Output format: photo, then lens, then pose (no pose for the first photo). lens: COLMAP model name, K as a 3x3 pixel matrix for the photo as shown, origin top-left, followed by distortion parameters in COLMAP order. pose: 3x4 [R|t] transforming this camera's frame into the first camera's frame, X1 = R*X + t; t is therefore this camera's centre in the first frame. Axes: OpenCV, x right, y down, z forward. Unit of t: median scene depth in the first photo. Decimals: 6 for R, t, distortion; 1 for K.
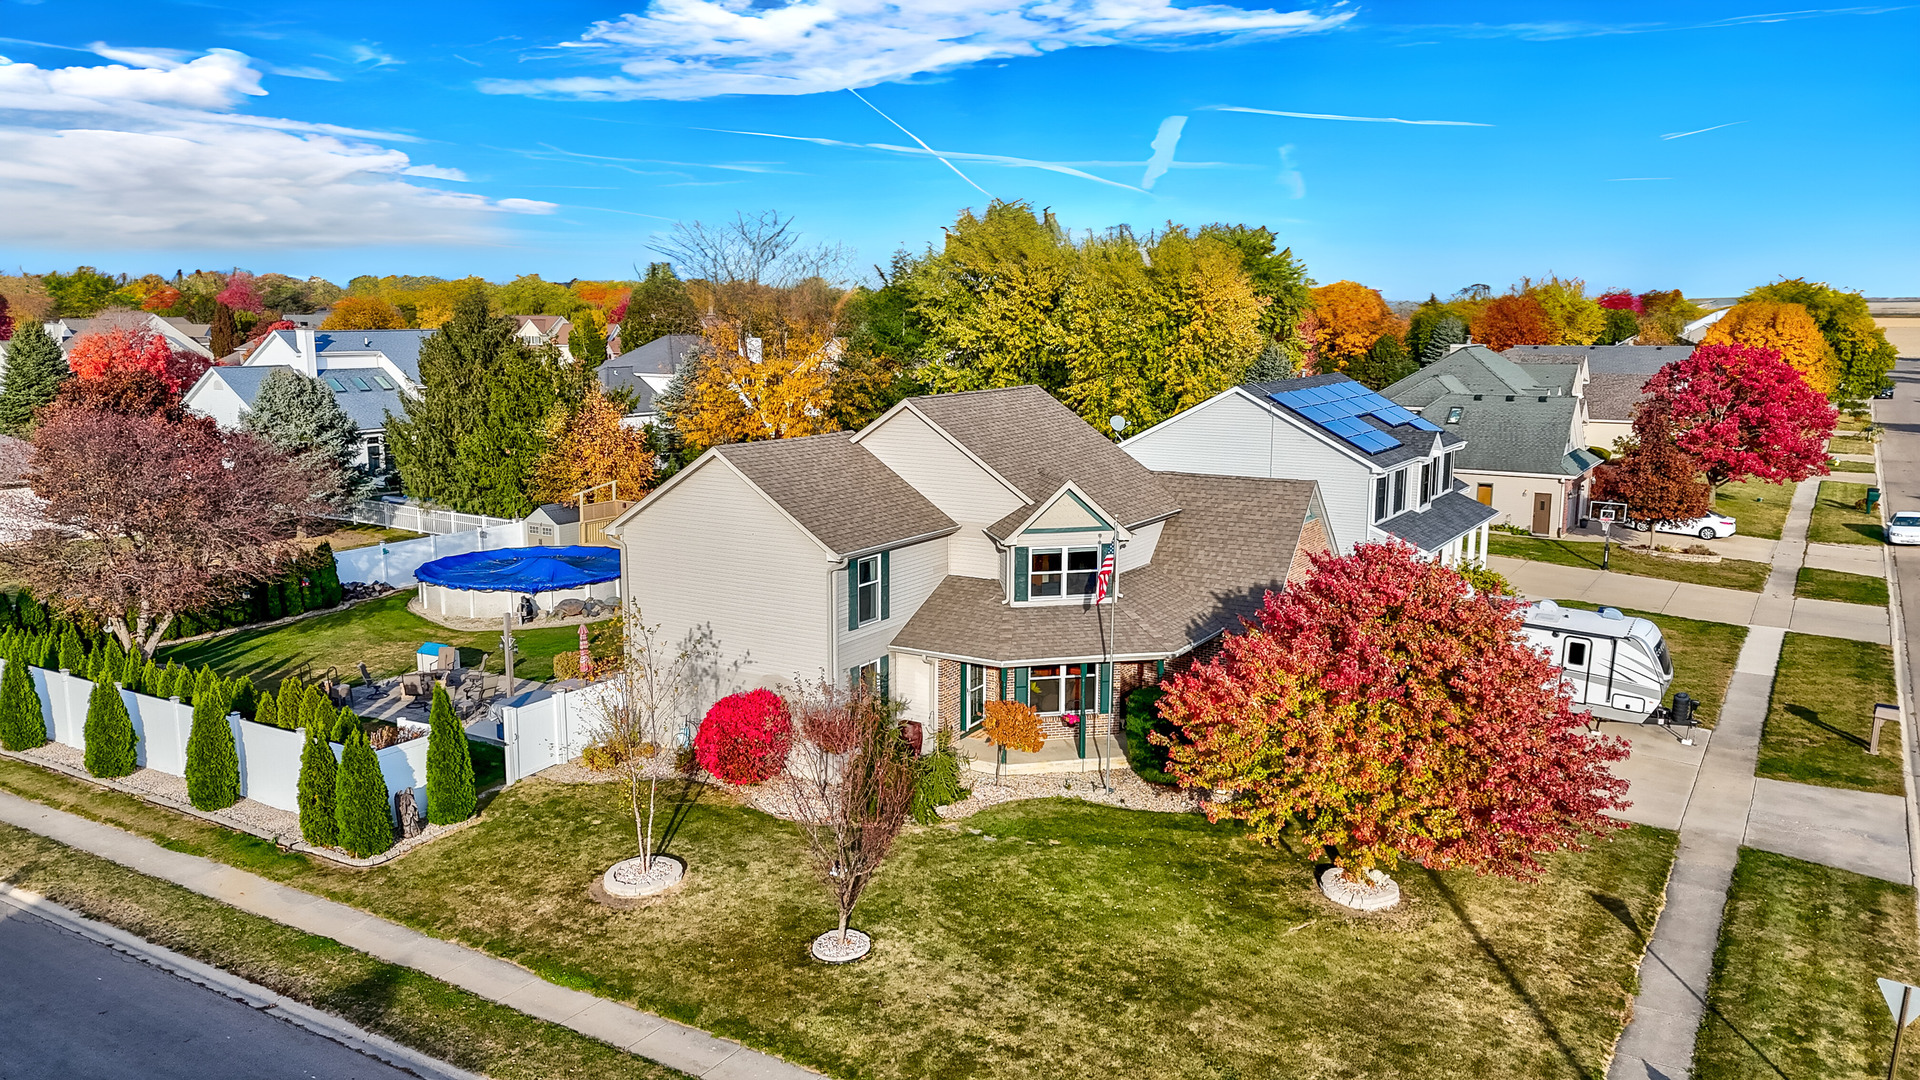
lens RADIAL K [[1449.9, 0, 960.0], [0, 1449.9, 540.0], [0, 0, 1]] dist [0.068952, -0.038571]
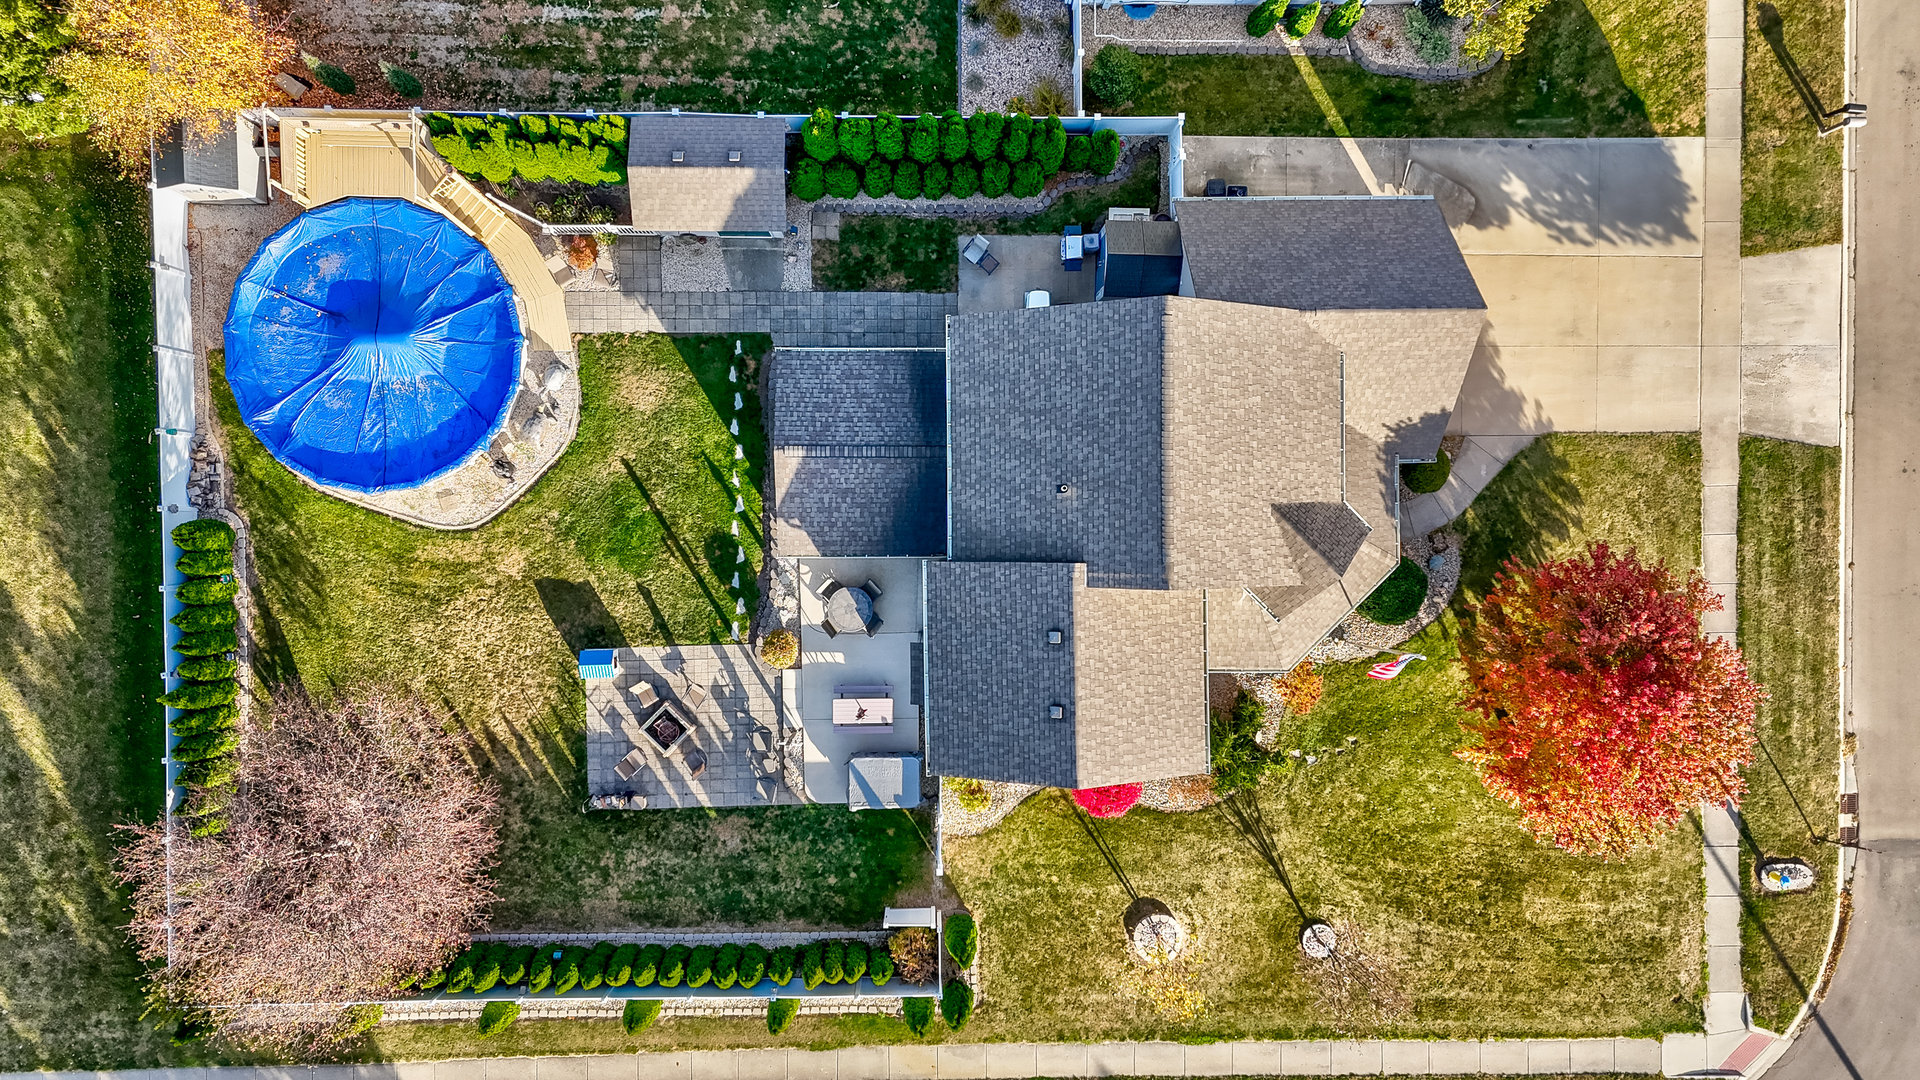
lens RADIAL K [[1449.9, 0, 960.0], [0, 1449.9, 540.0], [0, 0, 1]] dist [0.068952, -0.038571]
pose [[0.847173, -0.530986, 0.018741, -0.173197], [0.045260, 0.107266, 0.993200, -1.171763], [-0.529386, -0.840564, 0.114905, 1.113162]]
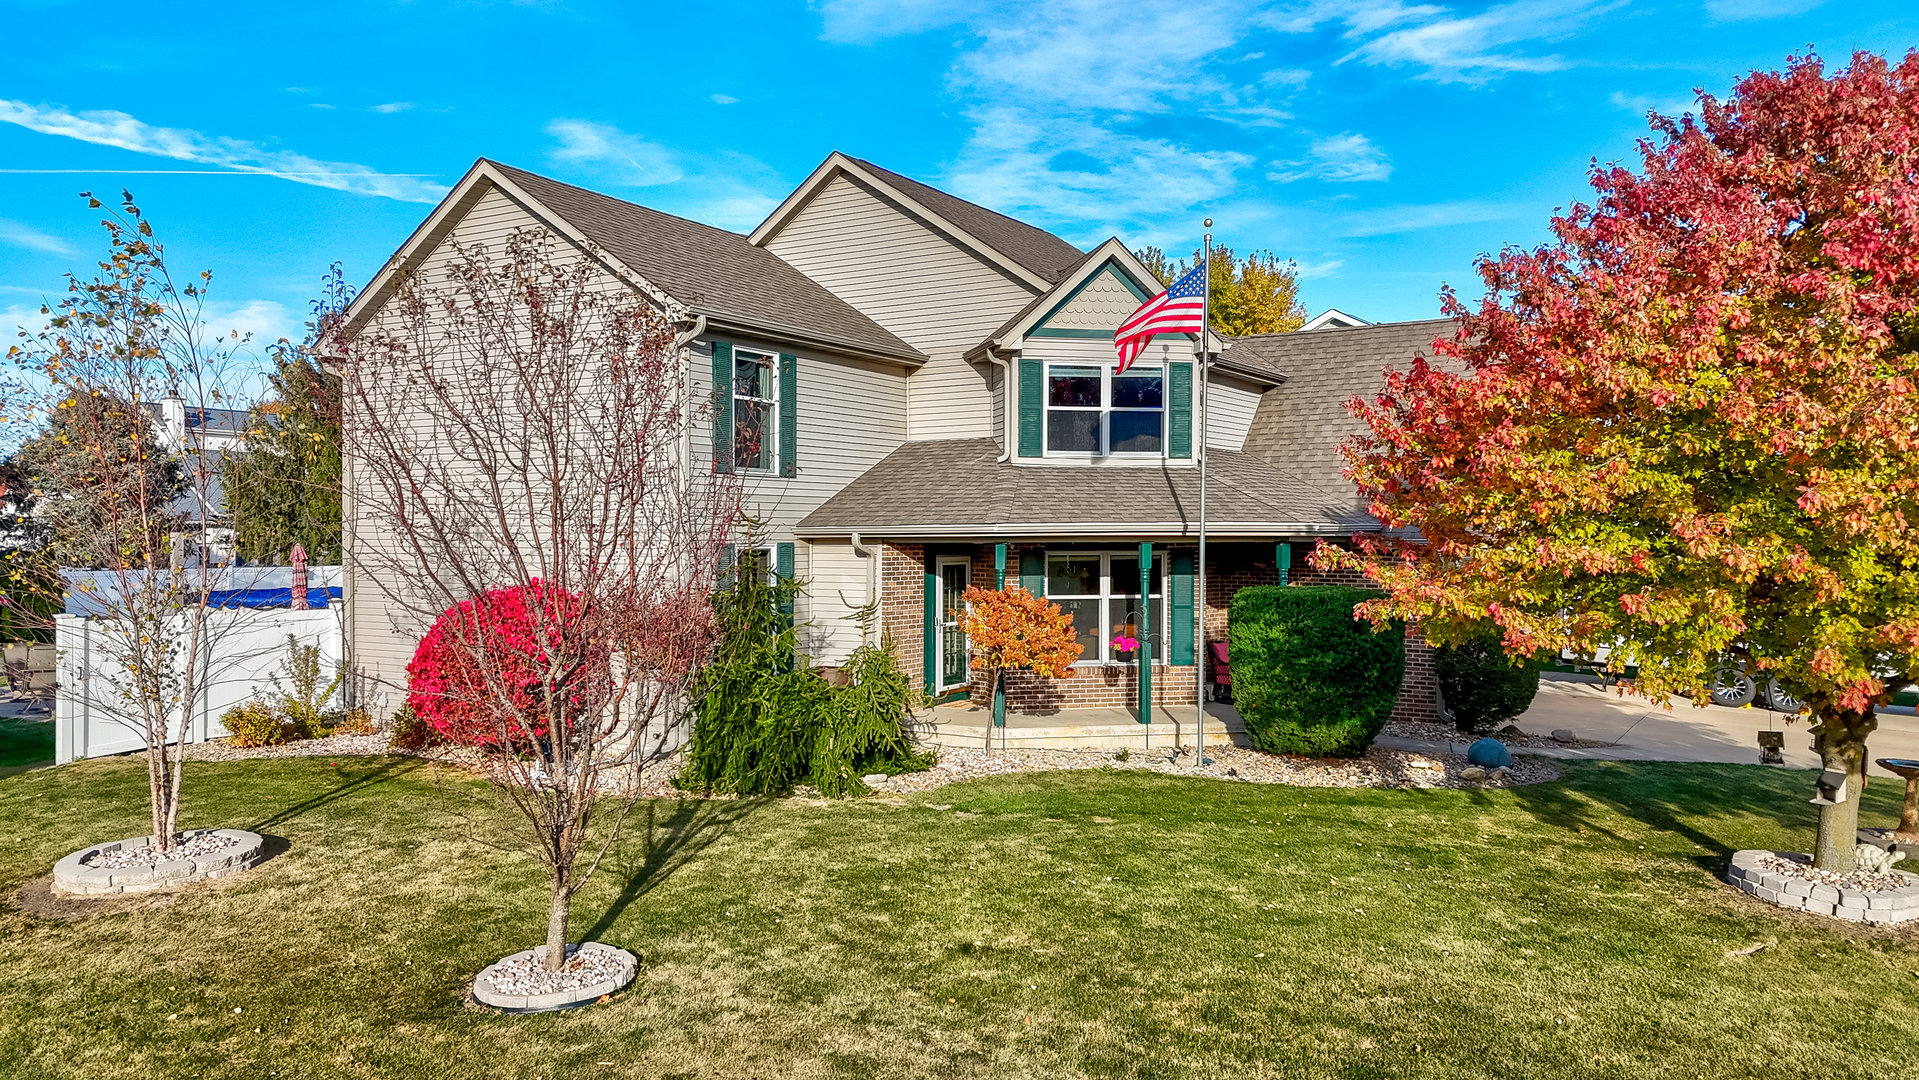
lens RADIAL K [[1449.2, 0, 959.5], [0, 1449.2, 540.0], [0, 0, 1]] dist [0.068952, -0.038571]
pose [[0.999977, -0.001696, -0.006544, 0.019502], [0.000636, 0.987327, -0.158698, 0.178543], [0.006731, 0.158690, 0.987306, 0.479918]]
